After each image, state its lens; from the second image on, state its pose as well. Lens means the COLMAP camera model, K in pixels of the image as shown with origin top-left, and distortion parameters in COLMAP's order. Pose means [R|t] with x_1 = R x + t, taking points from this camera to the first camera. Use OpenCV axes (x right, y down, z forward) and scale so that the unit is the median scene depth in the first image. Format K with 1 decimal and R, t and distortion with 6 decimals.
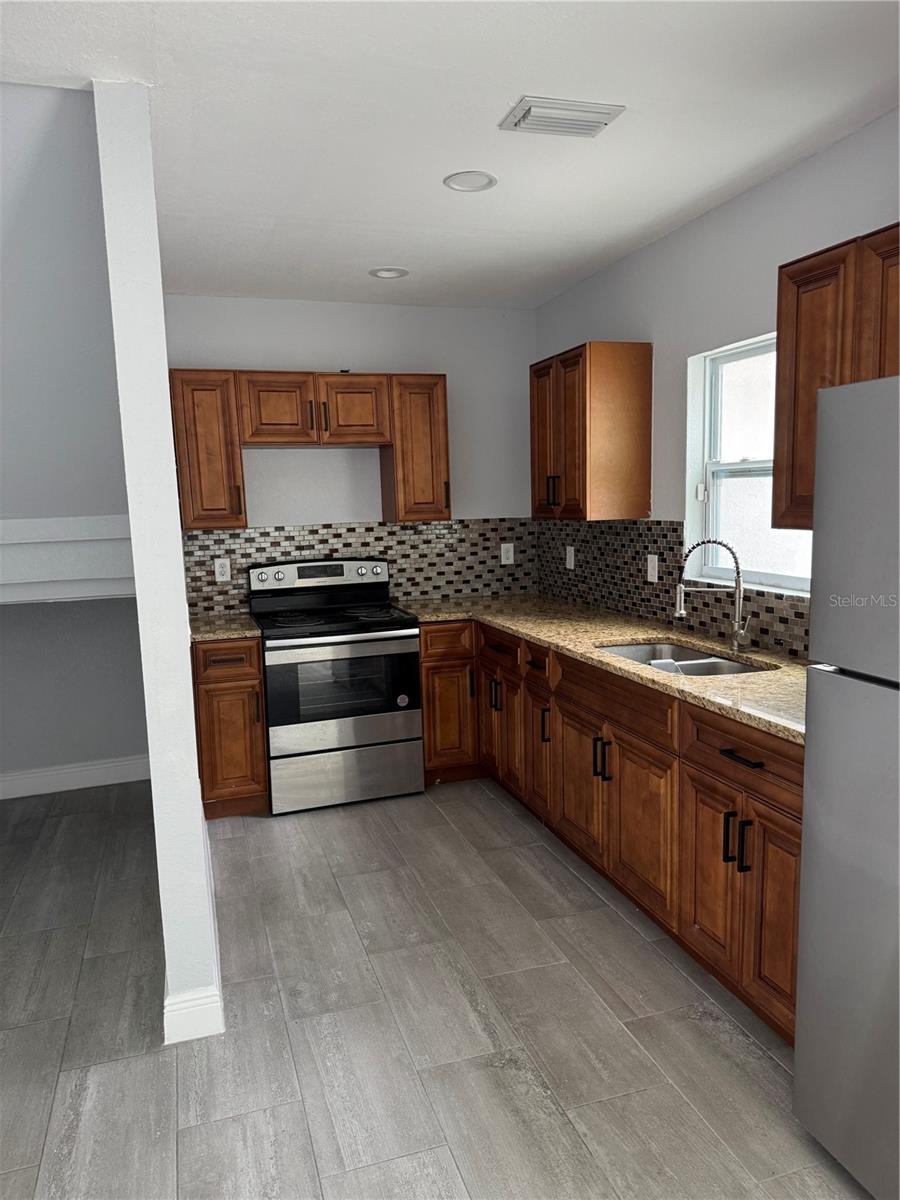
lens RADIAL K [[853.2, 0, 450.0], [0, 853.2, 600.0], [0, 0, 1]] dist [0.102310, -0.095415]
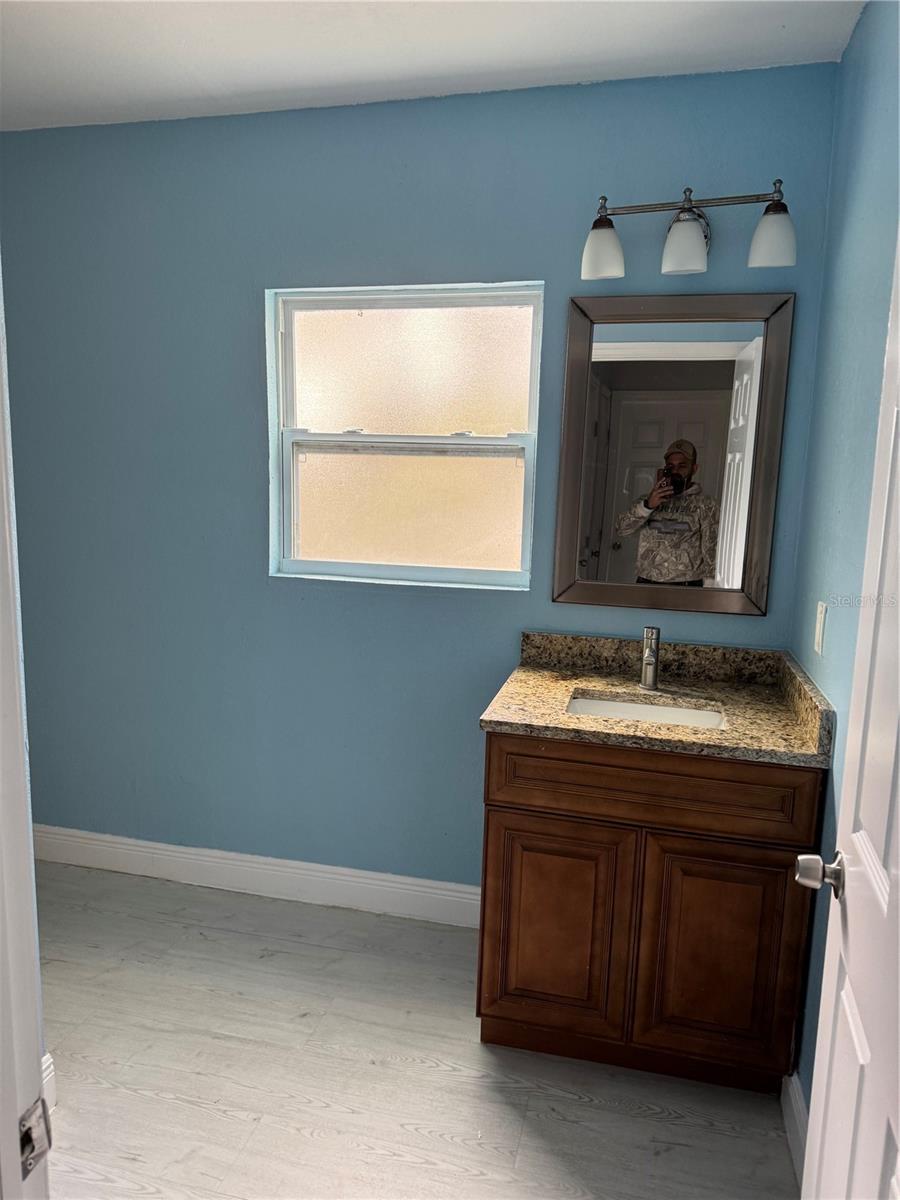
lens RADIAL K [[853.2, 0, 450.0], [0, 853.2, 600.0], [0, 0, 1]] dist [0.102310, -0.095415]
pose [[0.566597, -0.095735, 0.818415, -0.299619], [0.070595, 0.995216, 0.067543, -0.051722], [-0.820965, 0.019507, 0.570645, 0.468230]]
